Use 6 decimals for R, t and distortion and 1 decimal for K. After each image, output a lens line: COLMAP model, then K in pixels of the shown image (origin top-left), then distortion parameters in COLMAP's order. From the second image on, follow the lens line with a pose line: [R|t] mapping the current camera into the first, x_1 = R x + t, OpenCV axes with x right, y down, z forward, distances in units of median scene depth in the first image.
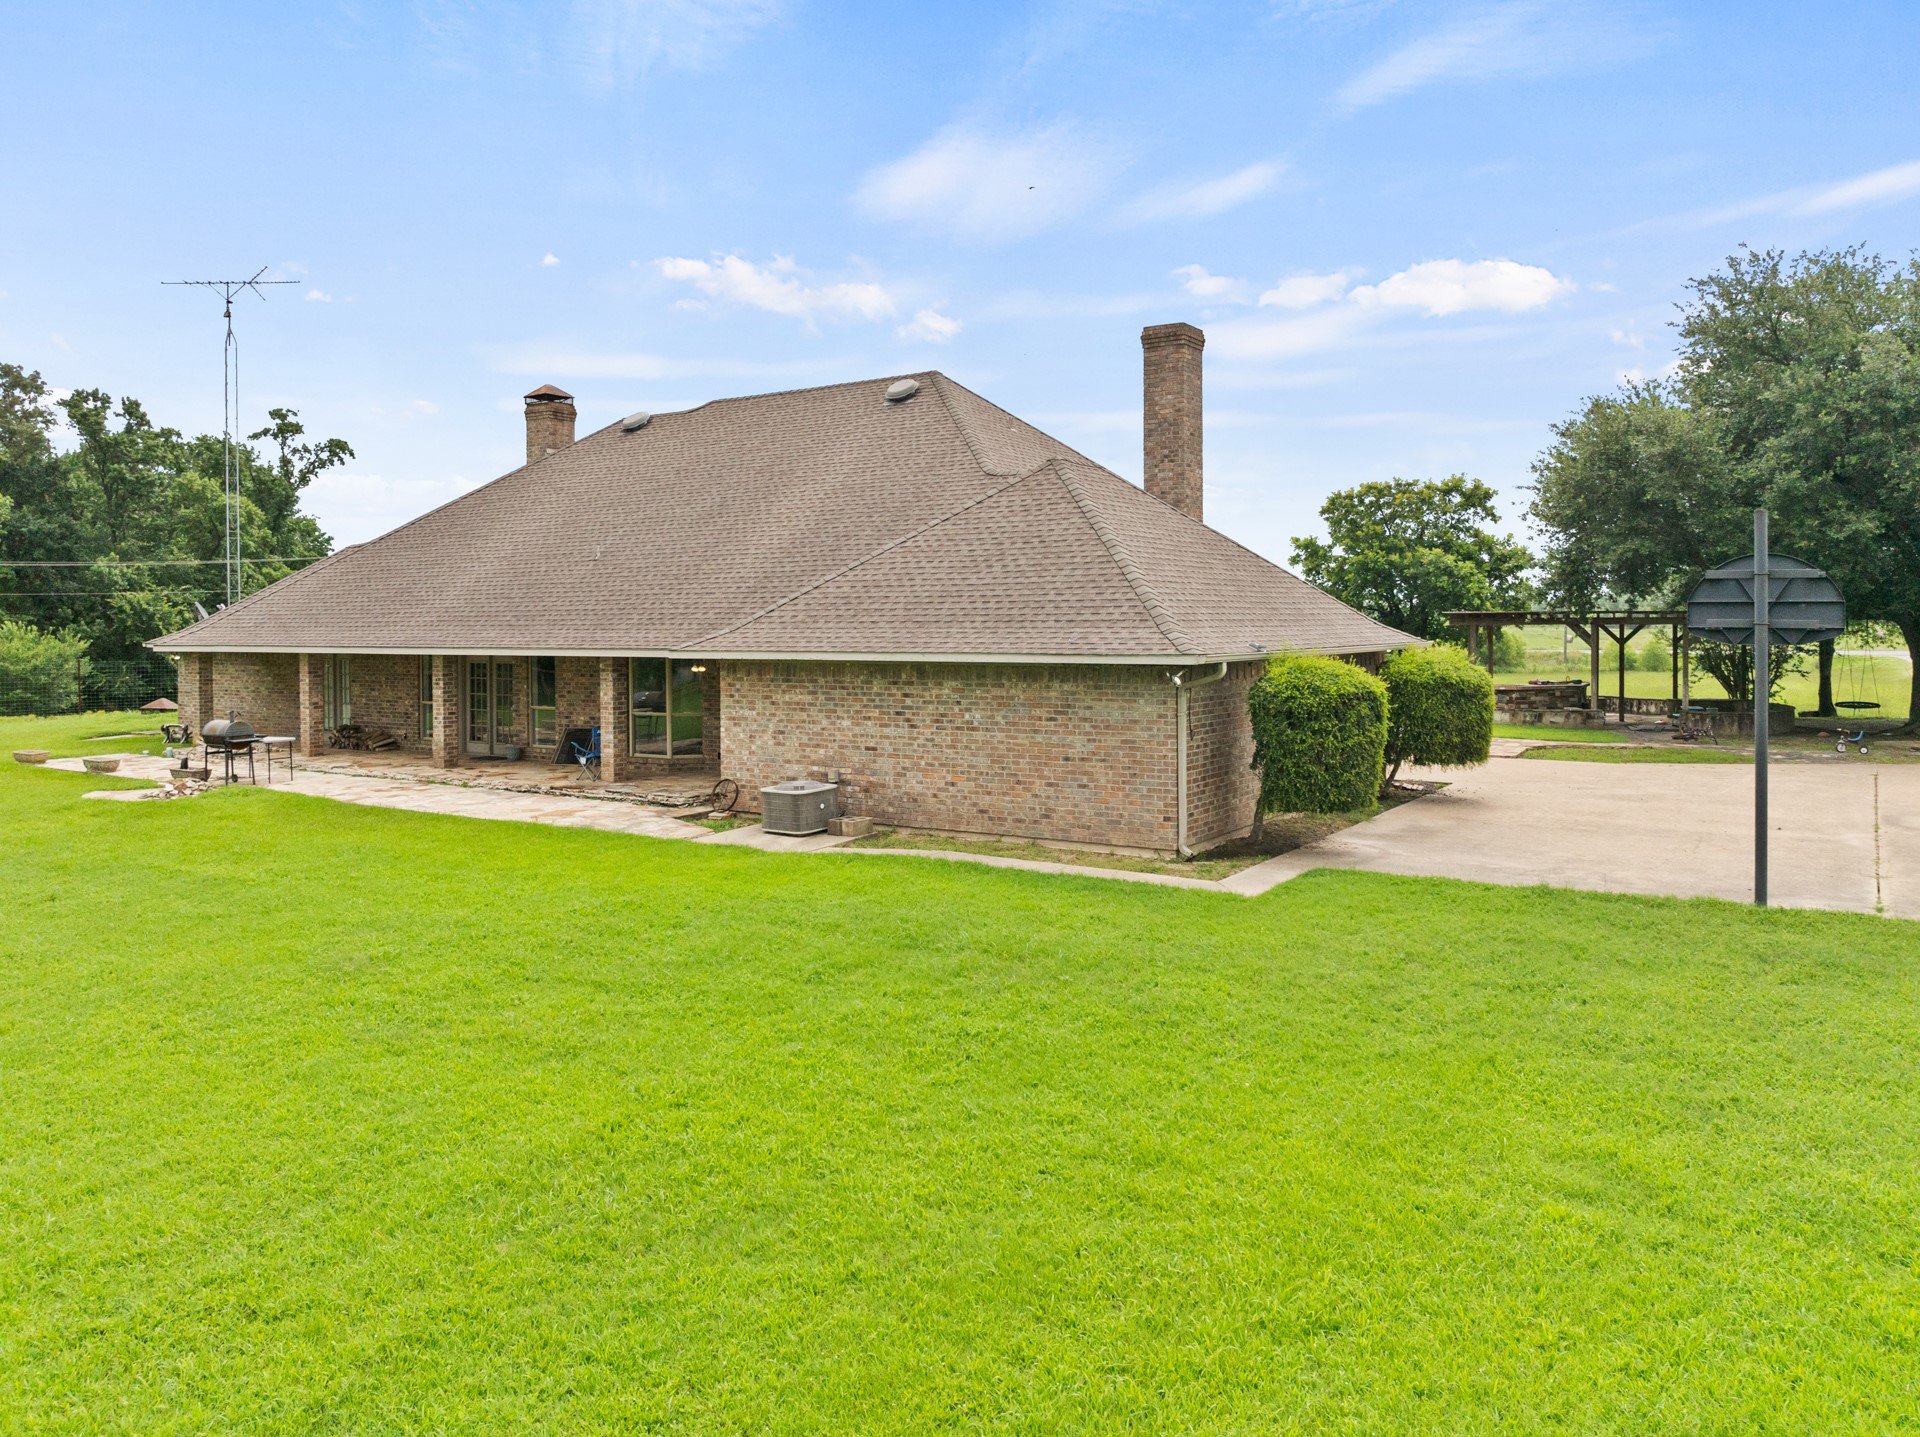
lens RADIAL K [[1373.9, 0, 957.9], [0, 1373.9, 616.6], [0, 0, 1]] dist [-0.044717, -0.004703]
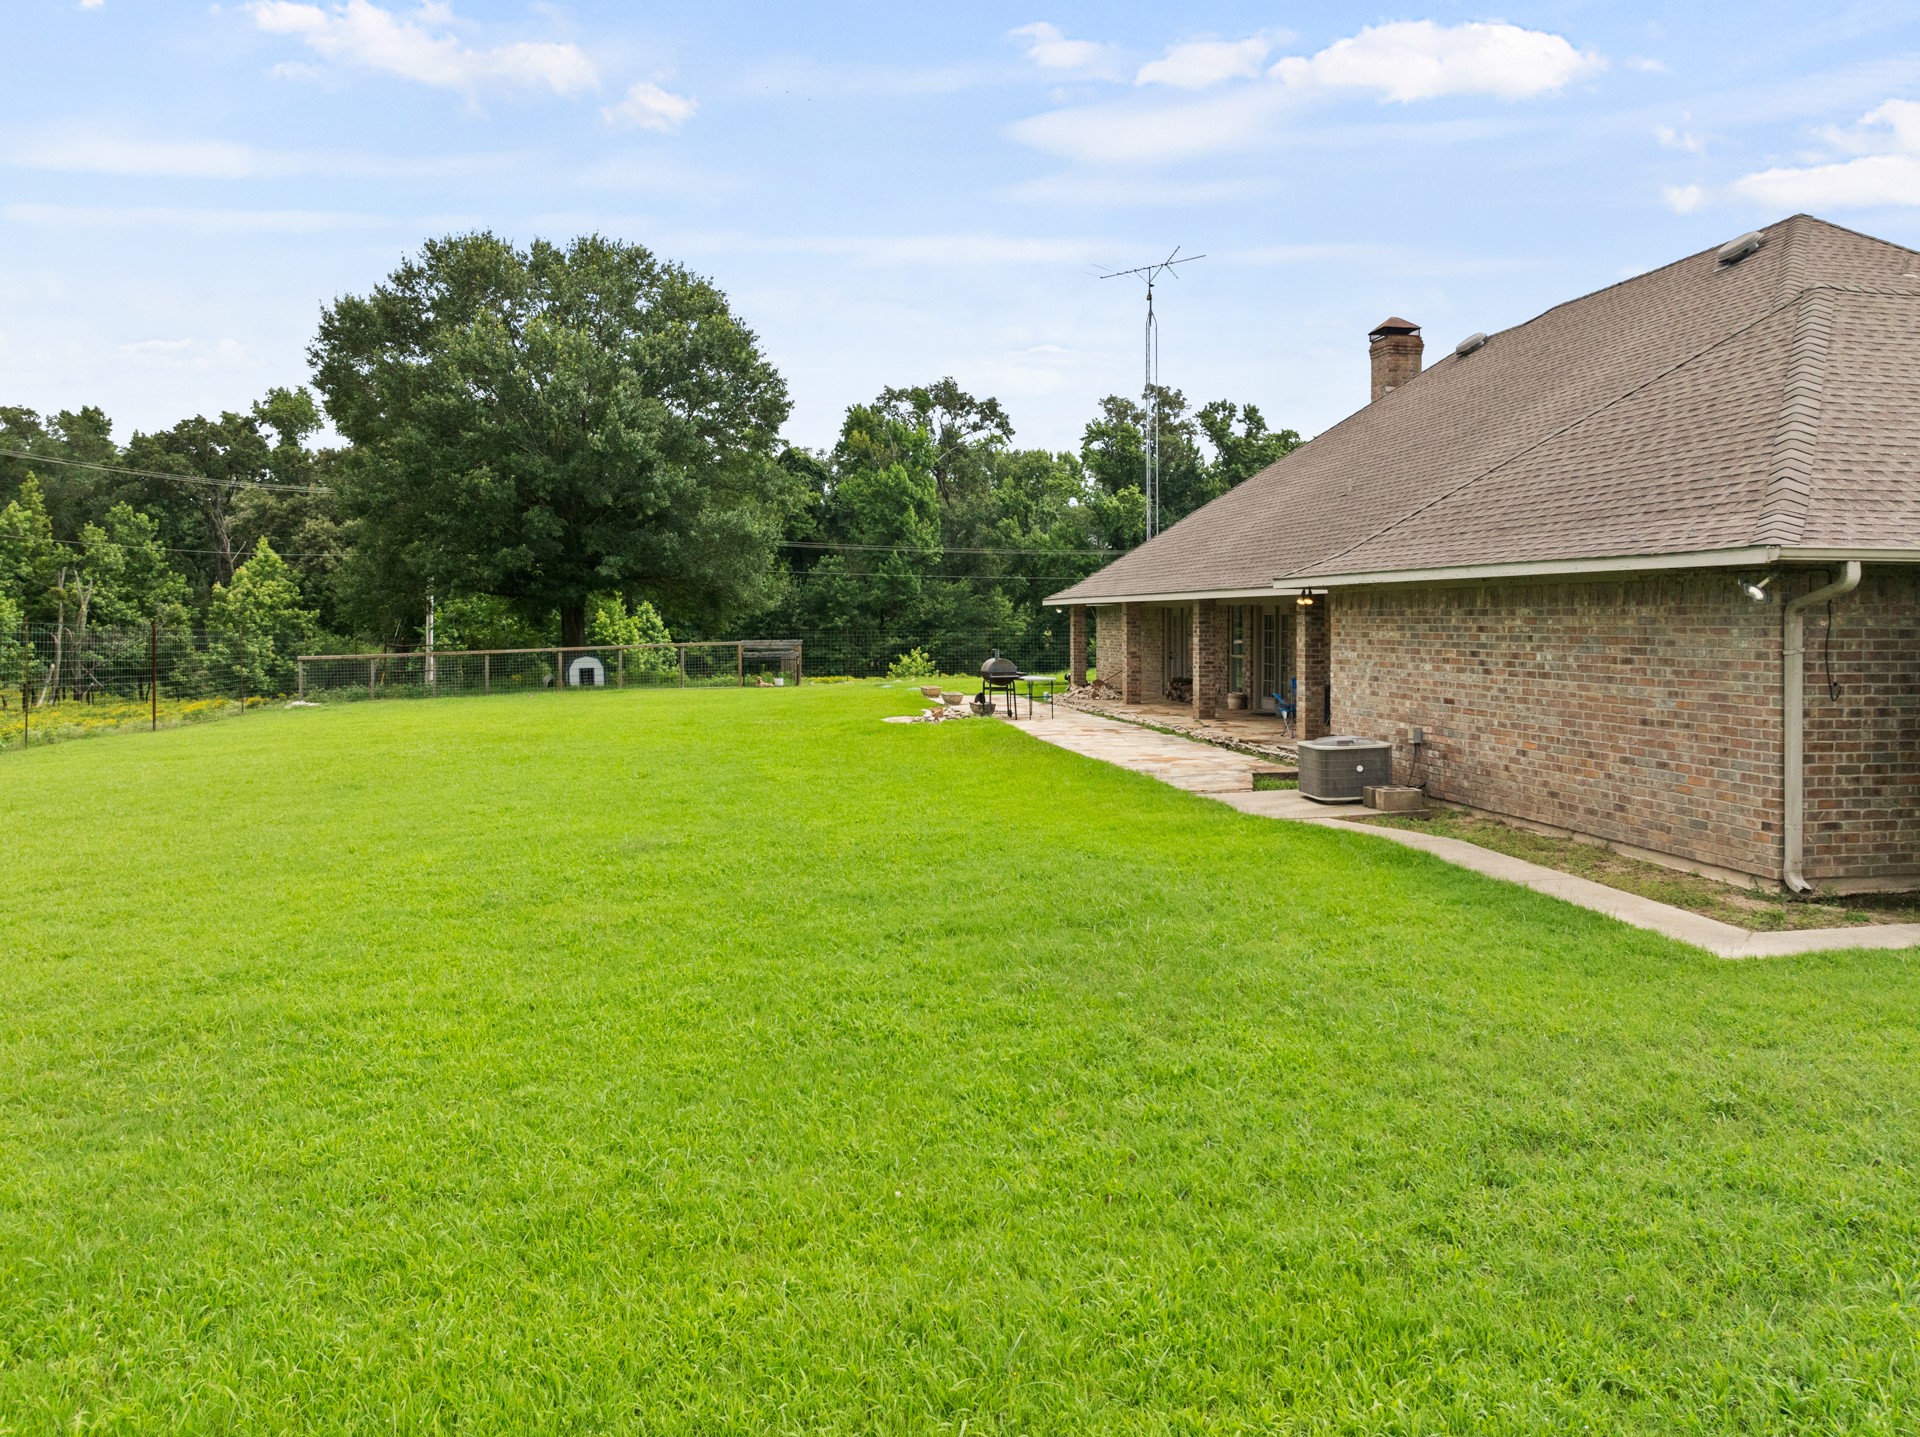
lens RADIAL K [[1373.9, 0, 957.9], [0, 1373.9, 616.6], [0, 0, 1]] dist [-0.044717, -0.004703]
pose [[0.682959, 0.008057, -0.730412, 0.298693], [-0.005867, 0.999967, 0.005545, 0.047481], [0.730433, 0.000498, 0.682984, 0.294455]]
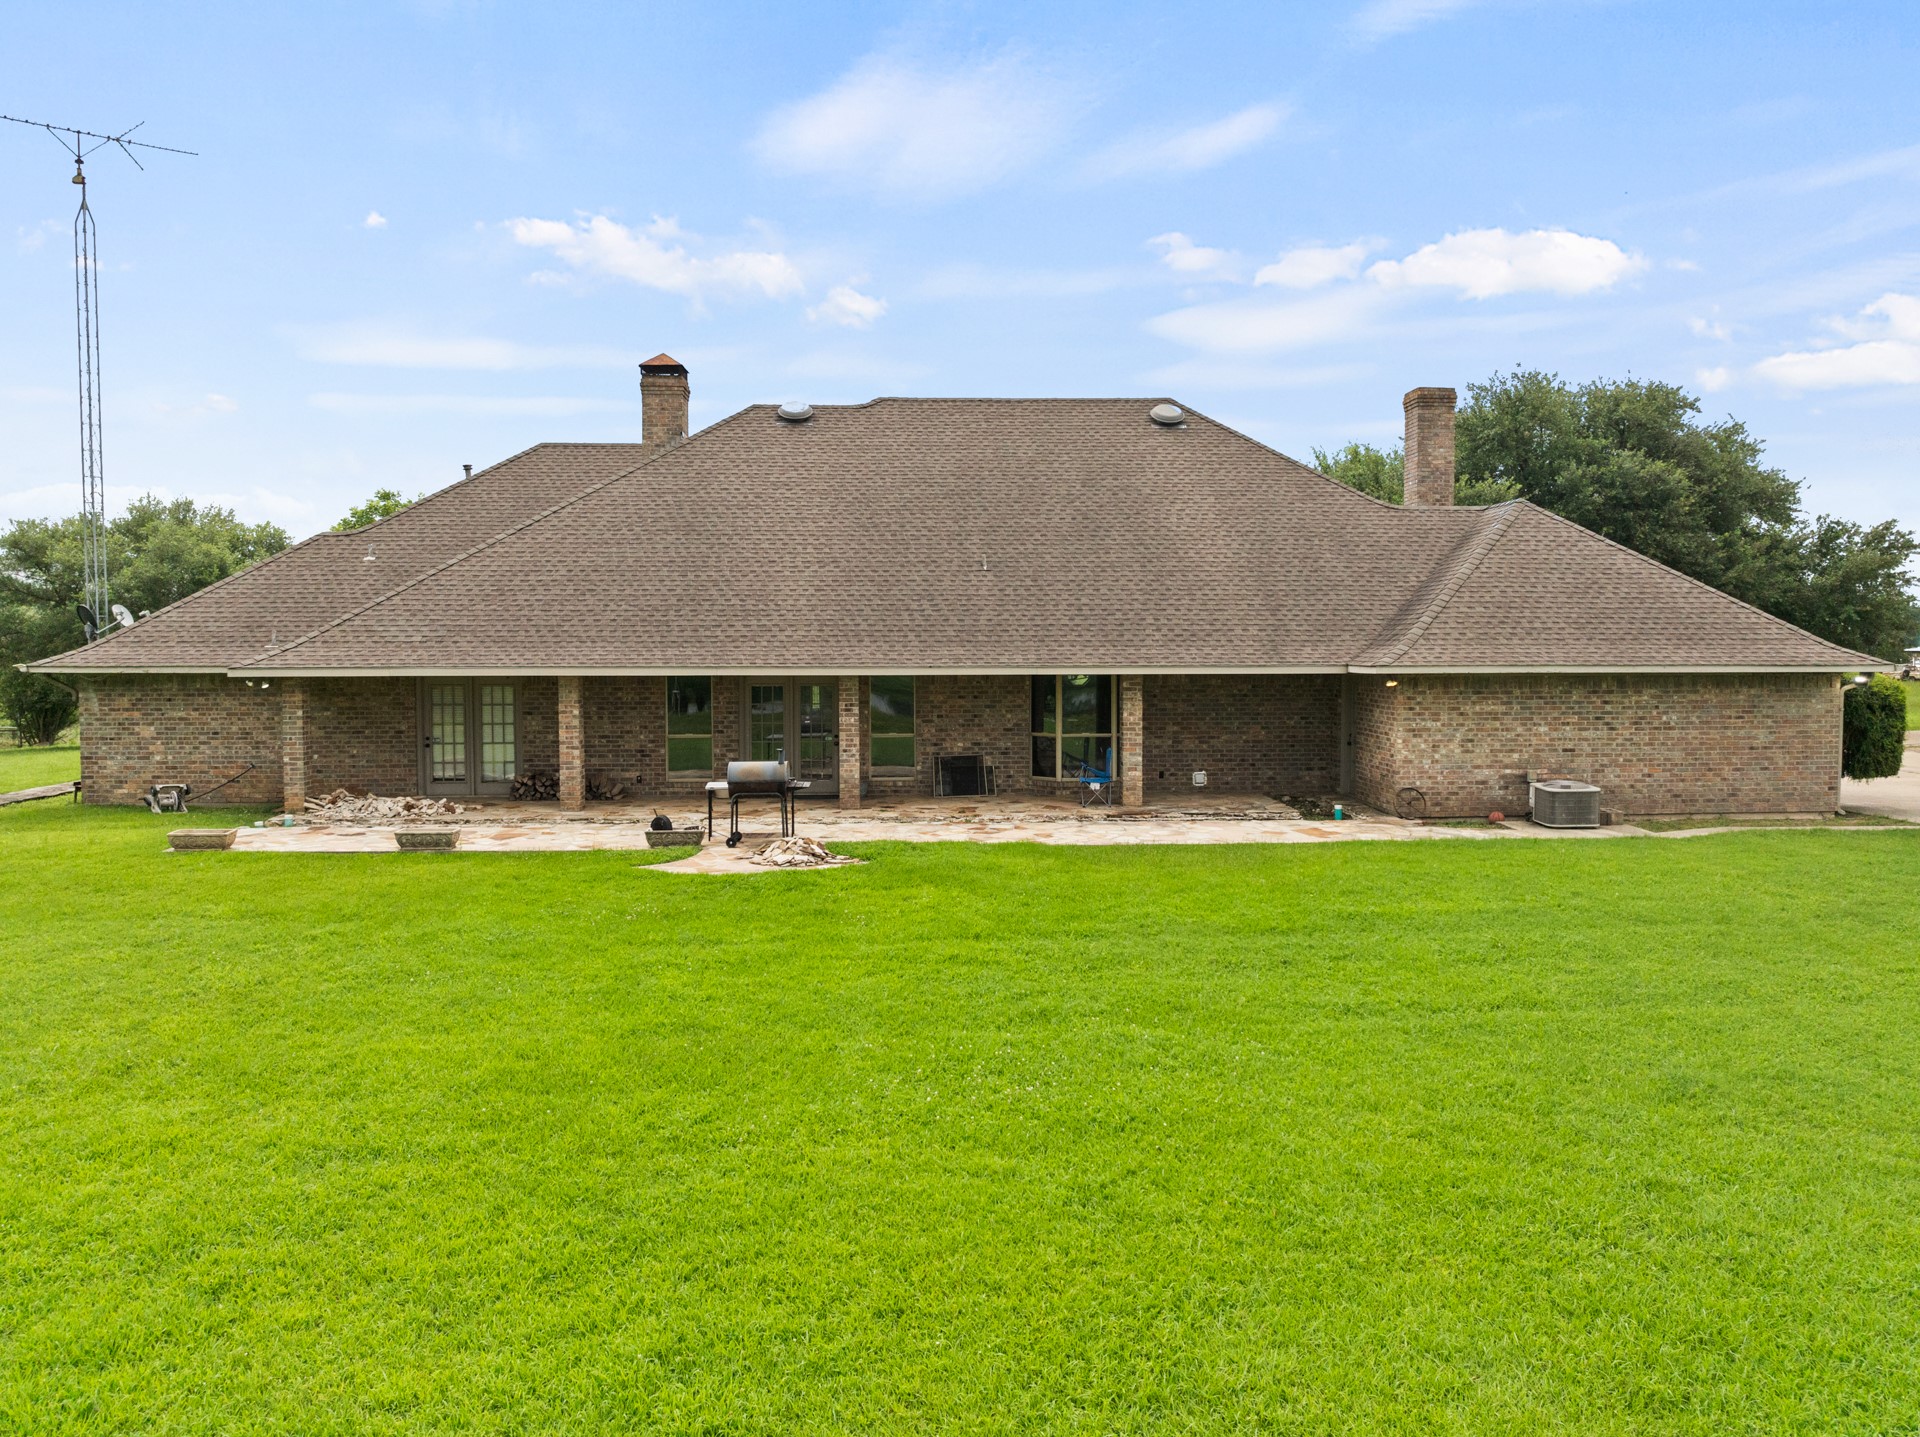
lens RADIAL K [[1318.5, 0, 962.2], [0, 1318.5, 683.6], [0, 0, 1]] dist [-0.035714, 0.001544]
pose [[0.806094, -0.012178, 0.591662, -1.114218], [-0.006445, 0.999548, 0.029354, 0.012253], [-0.591753, -0.027476, 0.805651, 0.424463]]
